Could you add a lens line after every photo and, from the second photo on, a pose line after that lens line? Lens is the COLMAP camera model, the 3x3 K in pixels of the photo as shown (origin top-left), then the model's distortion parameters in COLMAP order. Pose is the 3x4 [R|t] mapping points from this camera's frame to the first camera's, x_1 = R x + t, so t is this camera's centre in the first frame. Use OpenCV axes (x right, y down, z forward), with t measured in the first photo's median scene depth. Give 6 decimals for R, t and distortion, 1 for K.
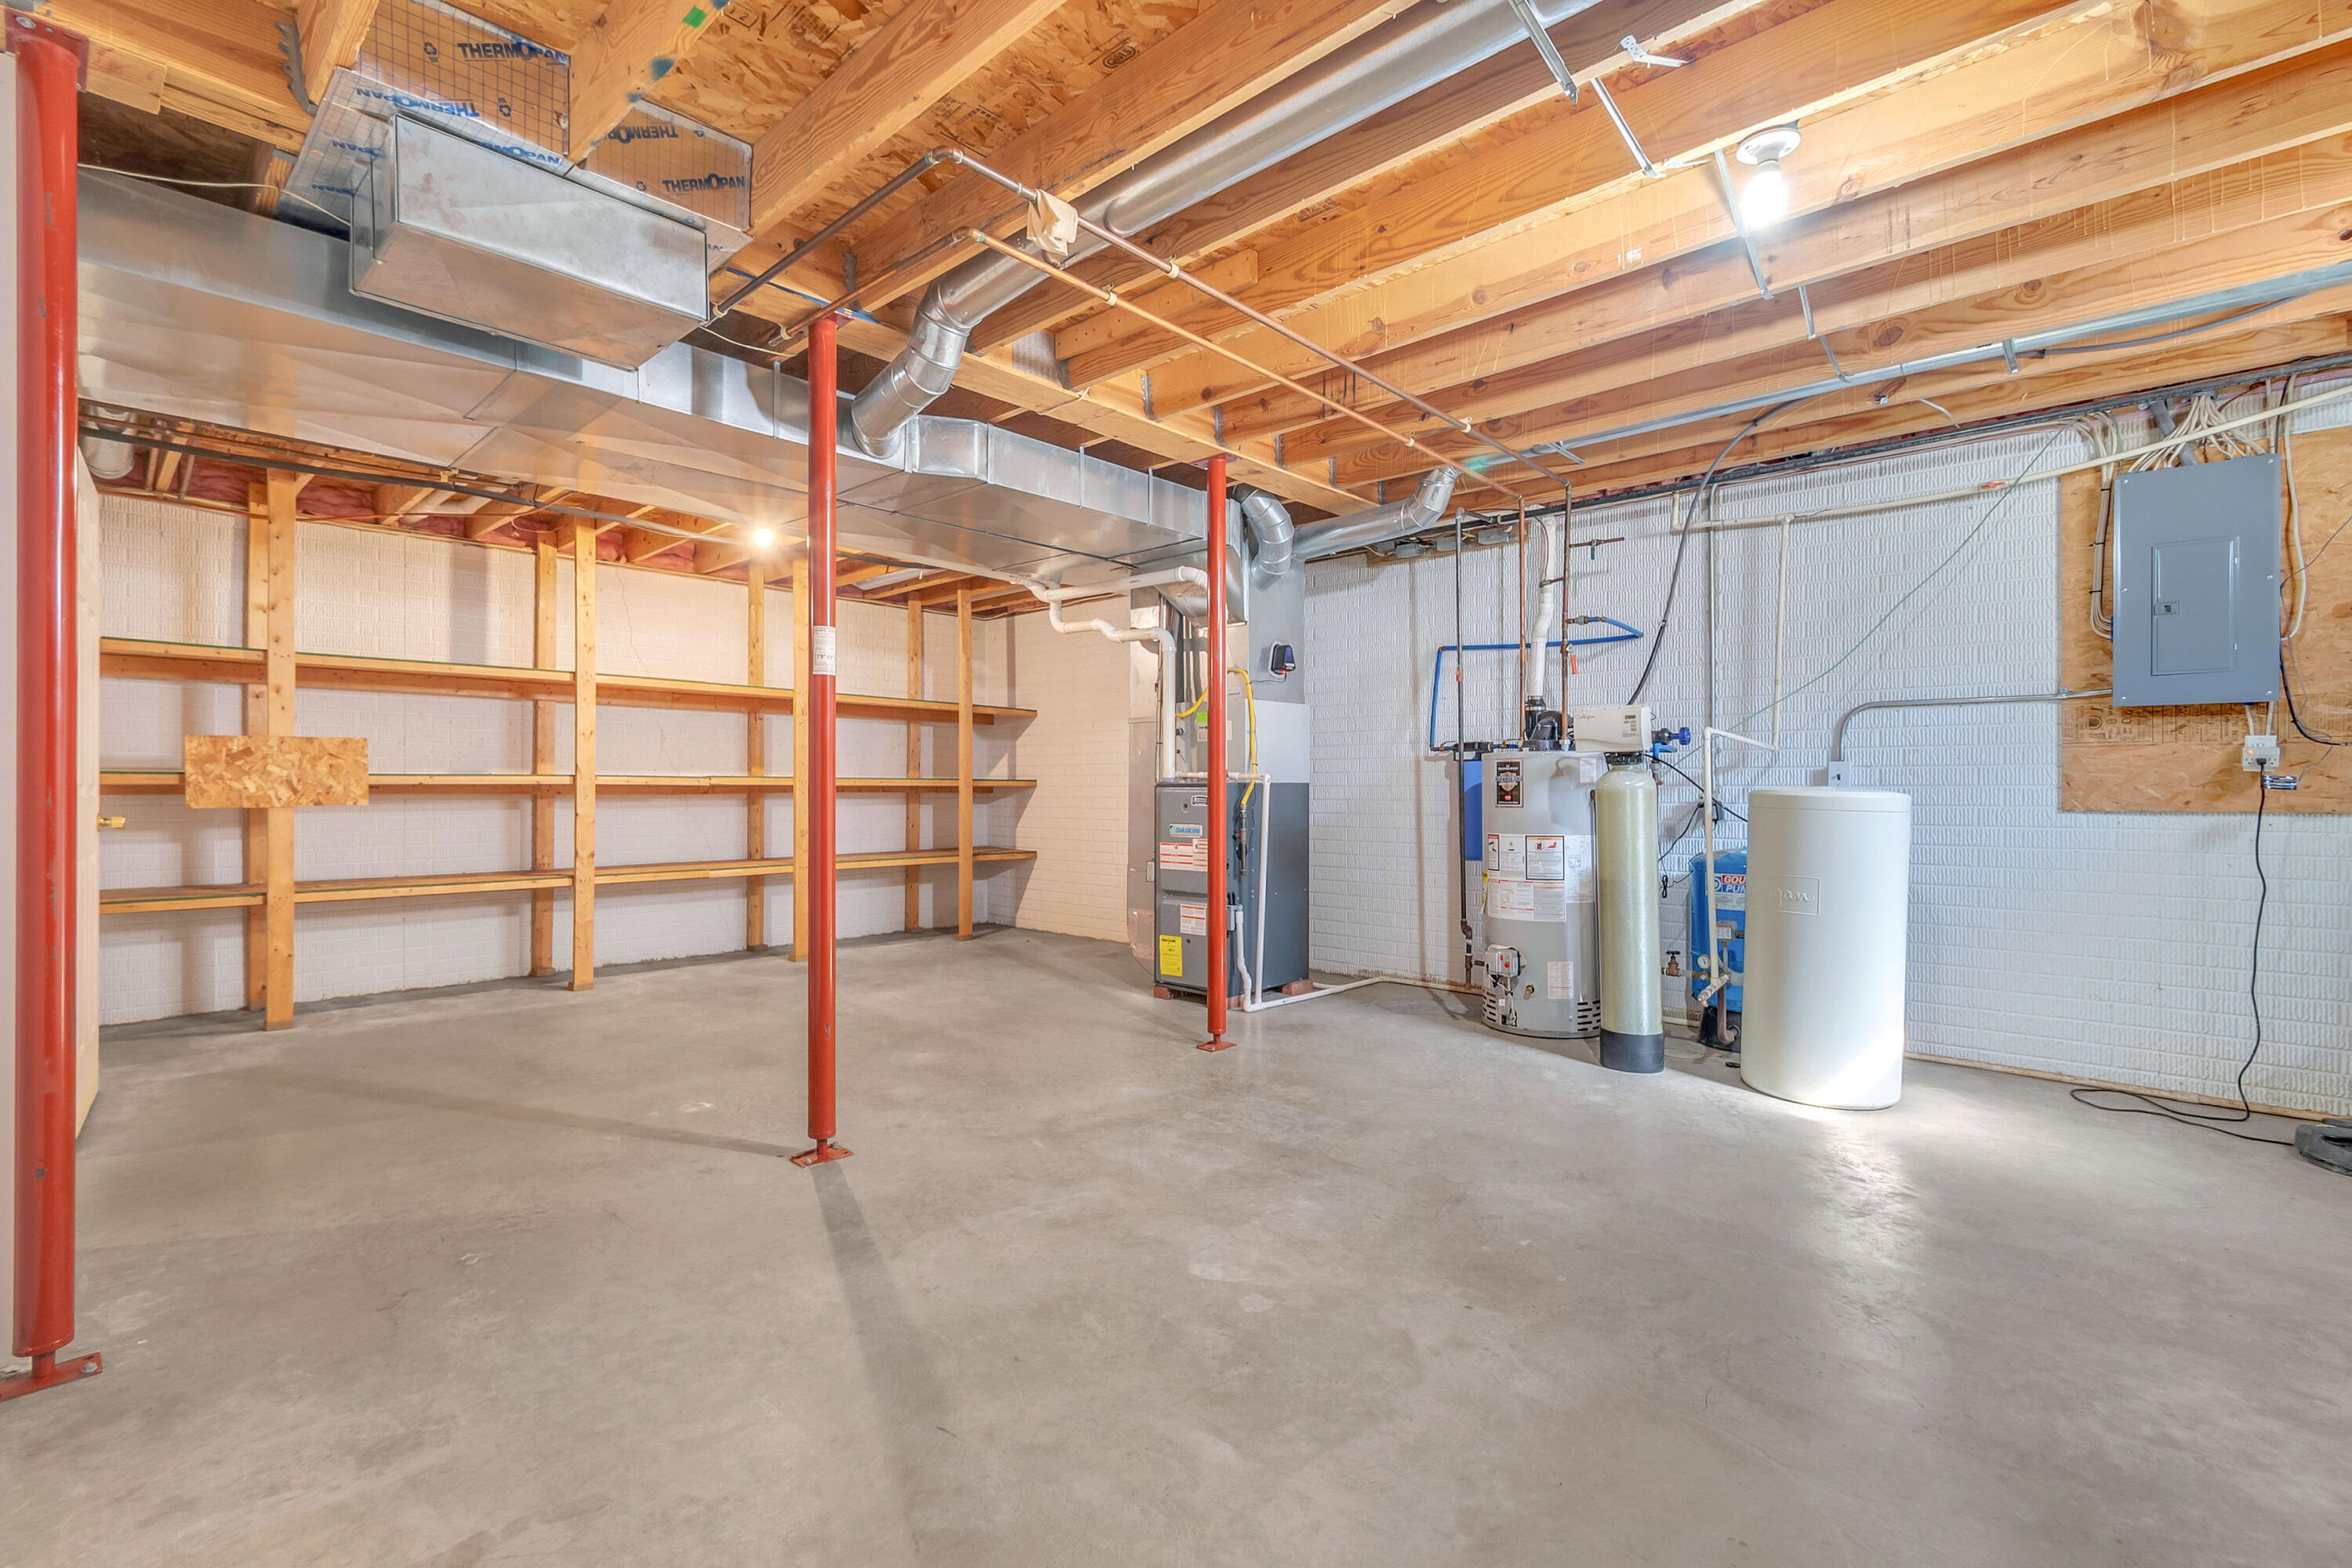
lens RADIAL K [[1039.9, 0, 1136.9], [0, 1039.9, 777.1], [0, 0, 1]] dist [0.008819, -0.005578]
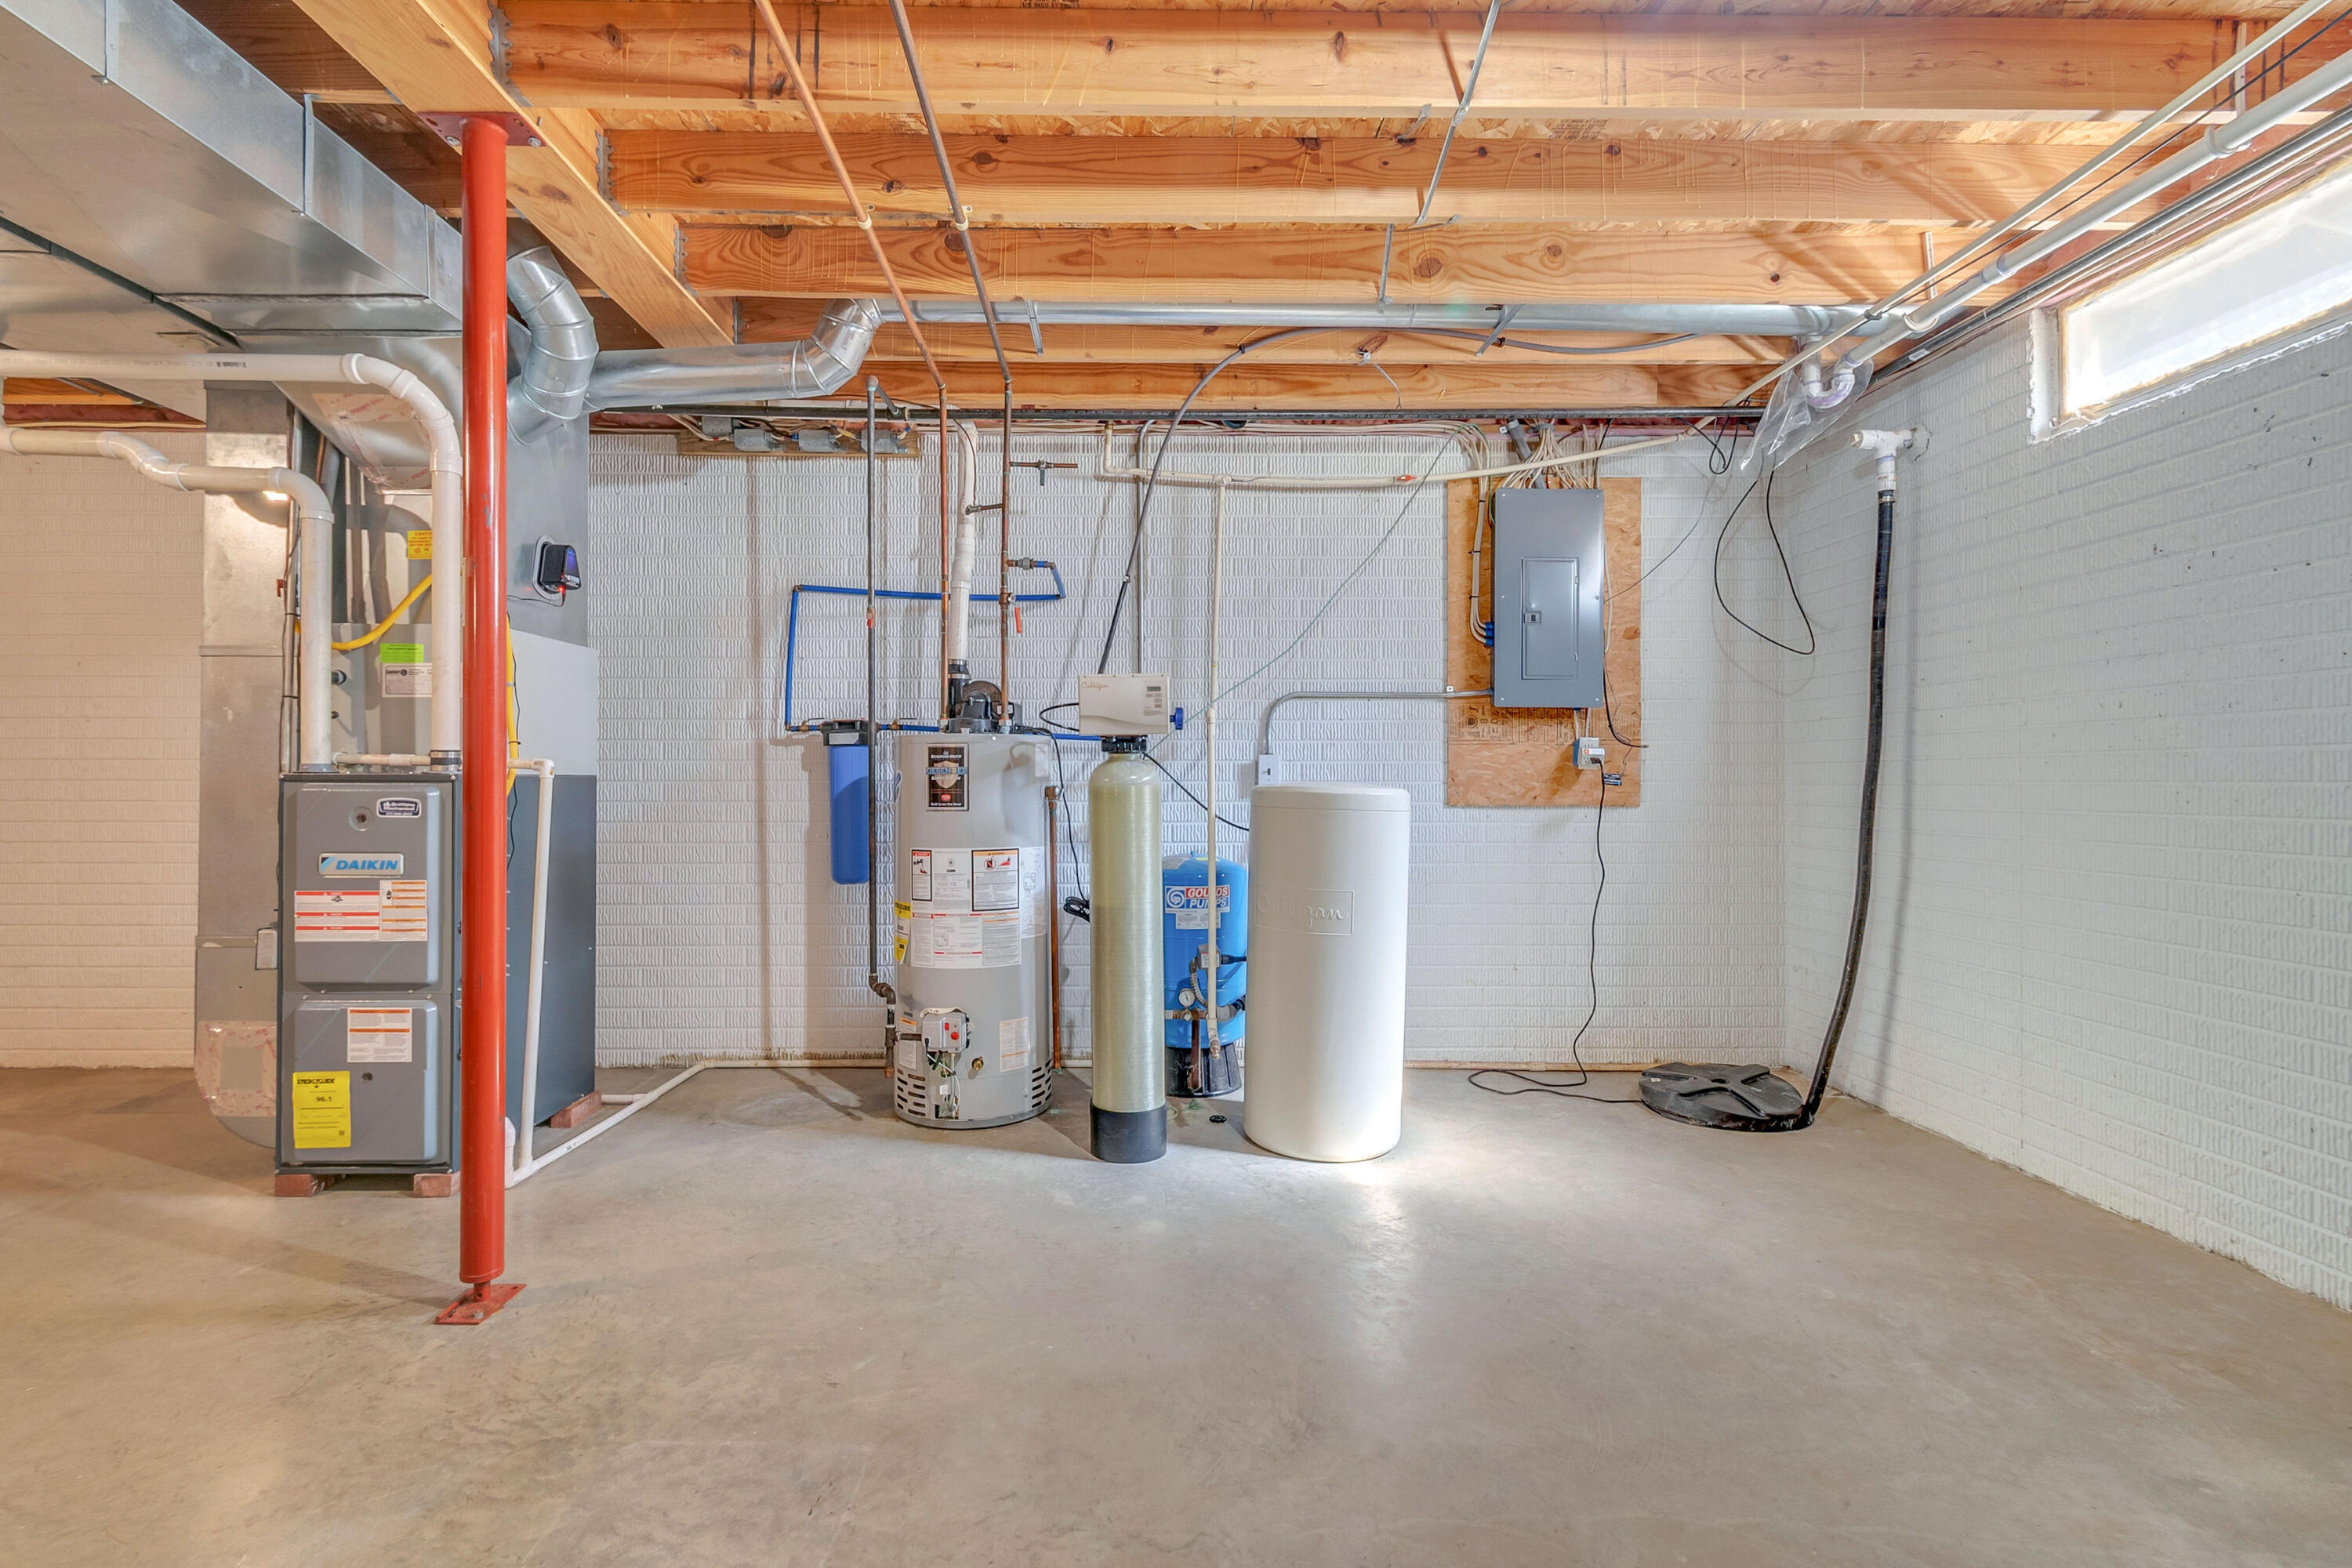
lens RADIAL K [[1039.9, 0, 1136.9], [0, 1039.9, 777.1], [0, 0, 1]] dist [0.008819, -0.005578]
pose [[0.715811, 0.003808, 0.698284, -0.047051], [-0.007804, 0.999966, 0.002546, 0.003050], [-0.698251, -0.007271, 0.715816, 0.411499]]
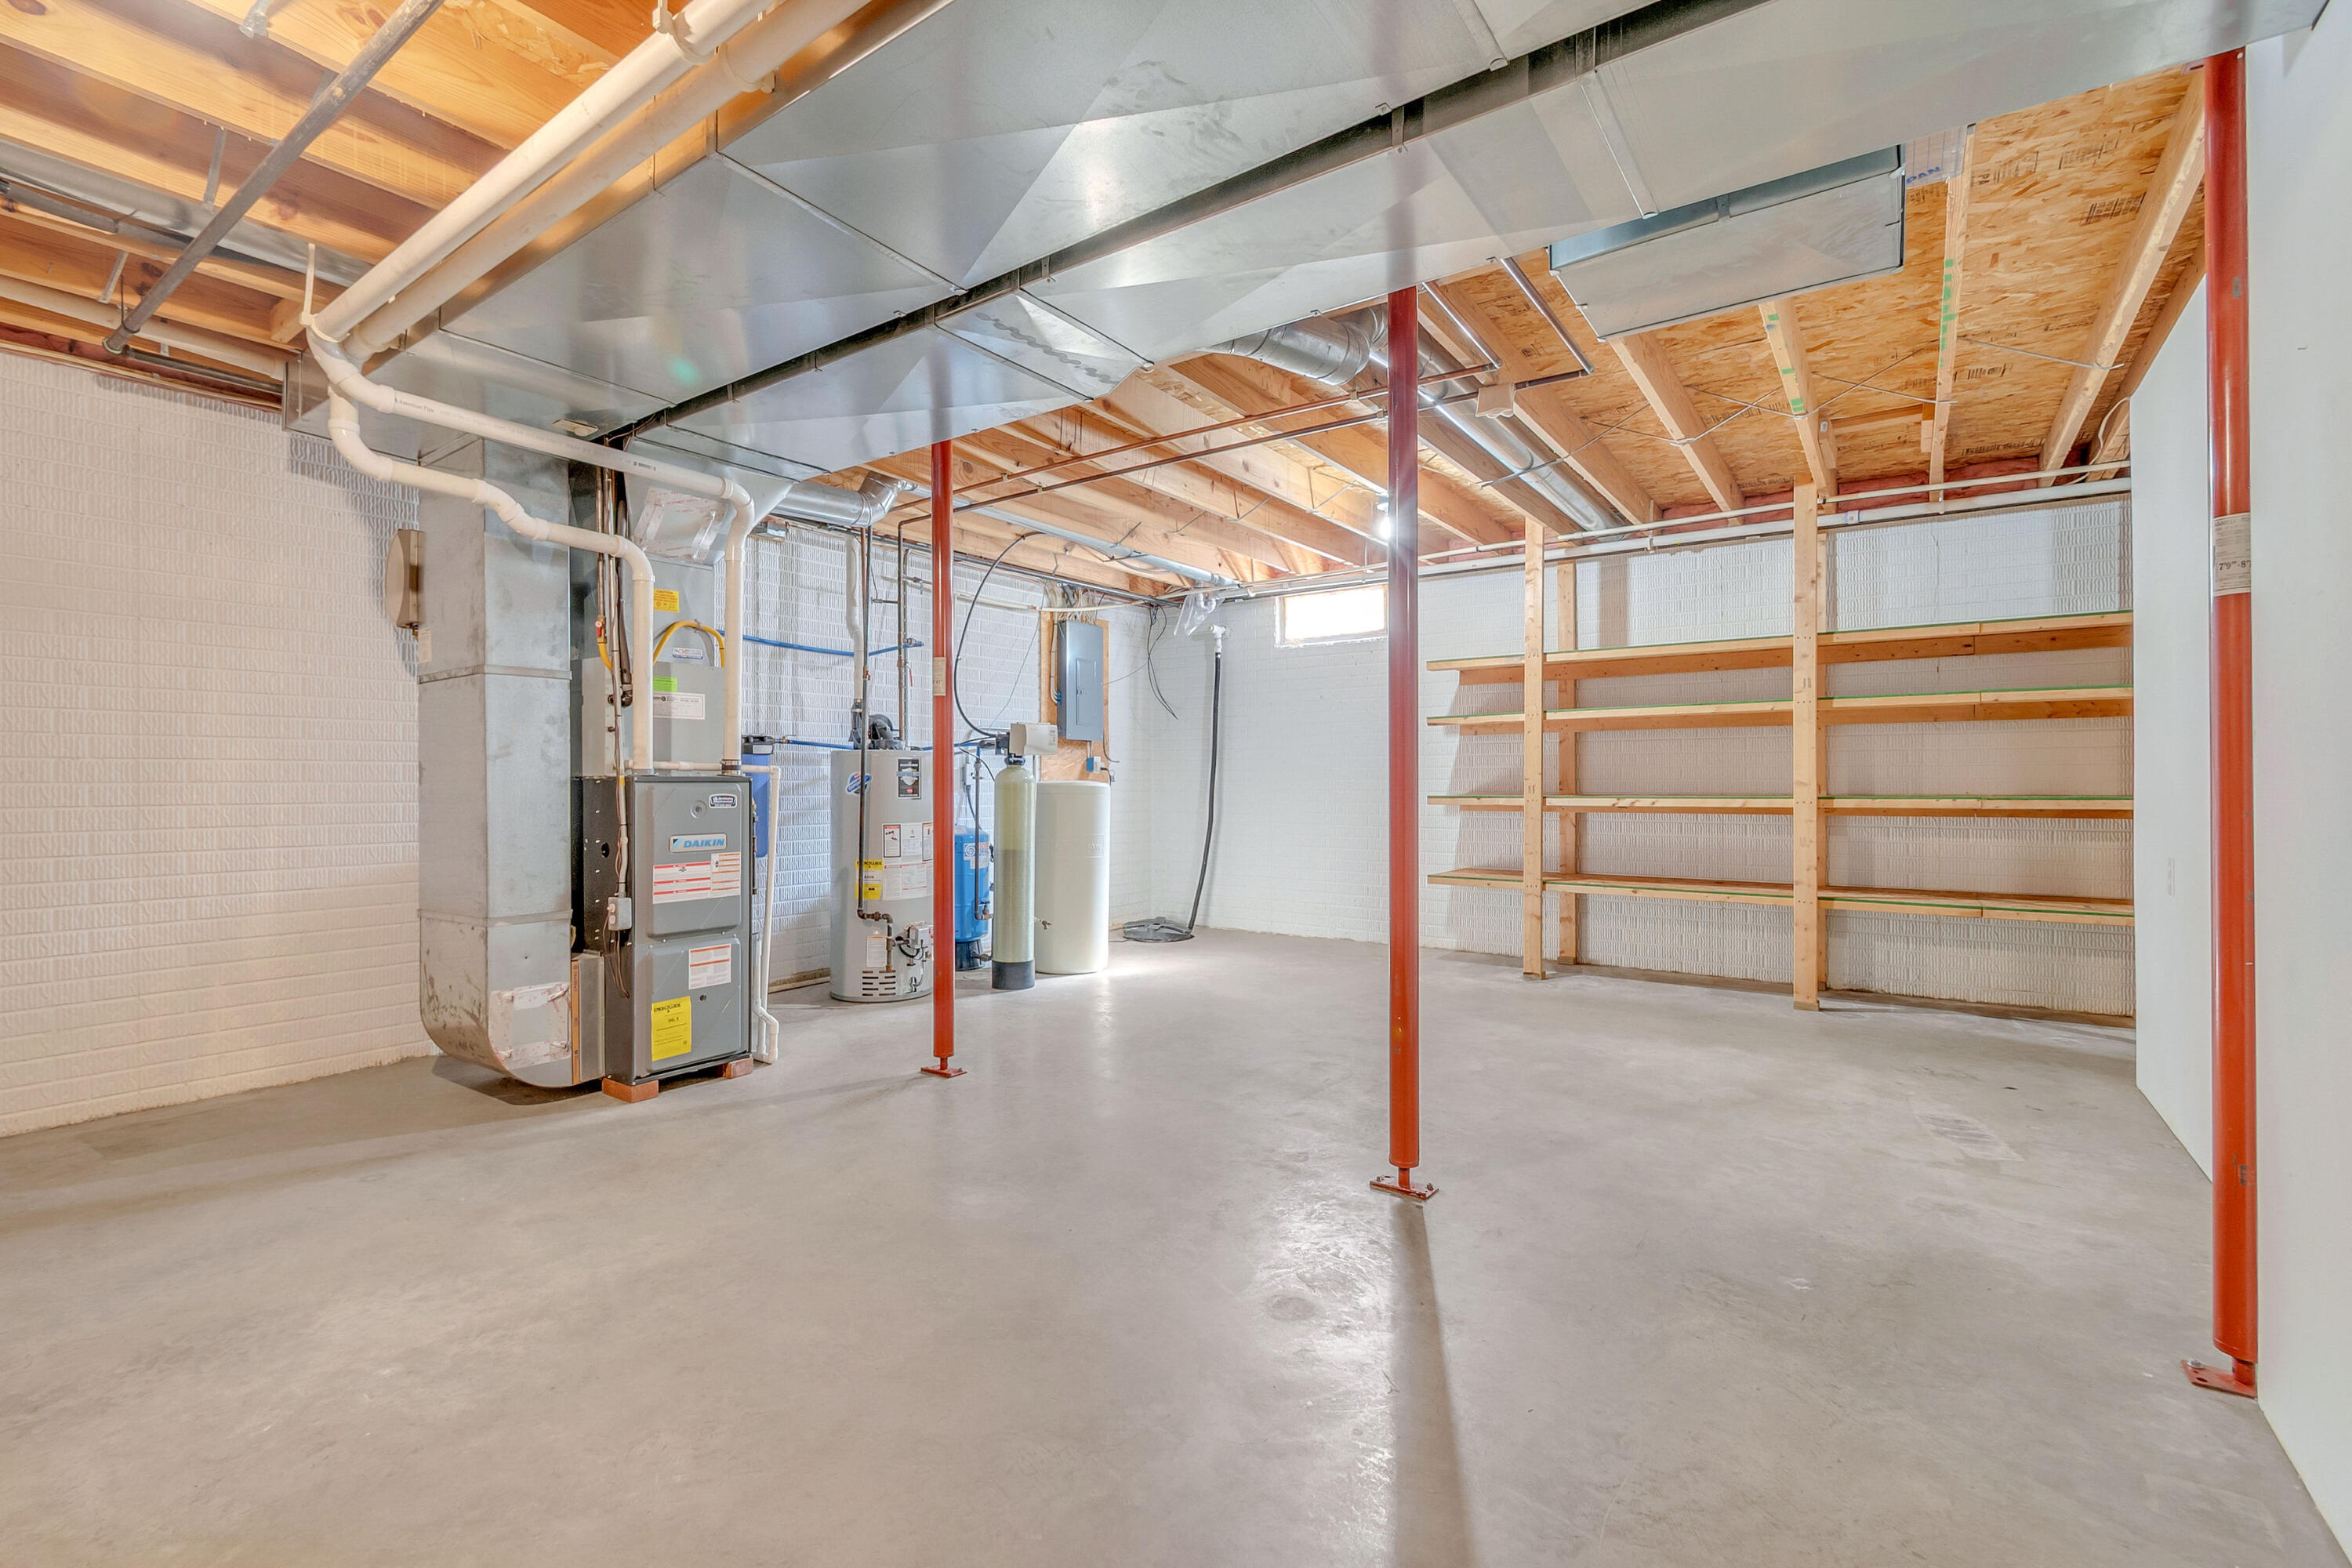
lens RADIAL K [[1022.6, 0, 1135.9], [0, 1022.6, 777.0], [0, 0, 1]] dist [0.013470, -0.007295]
pose [[-0.122351, 0.001242, 0.992486, -0.796243], [-0.010702, 0.999939, -0.002571, 0.004763], [-0.992429, -0.010936, -0.122330, 0.915597]]
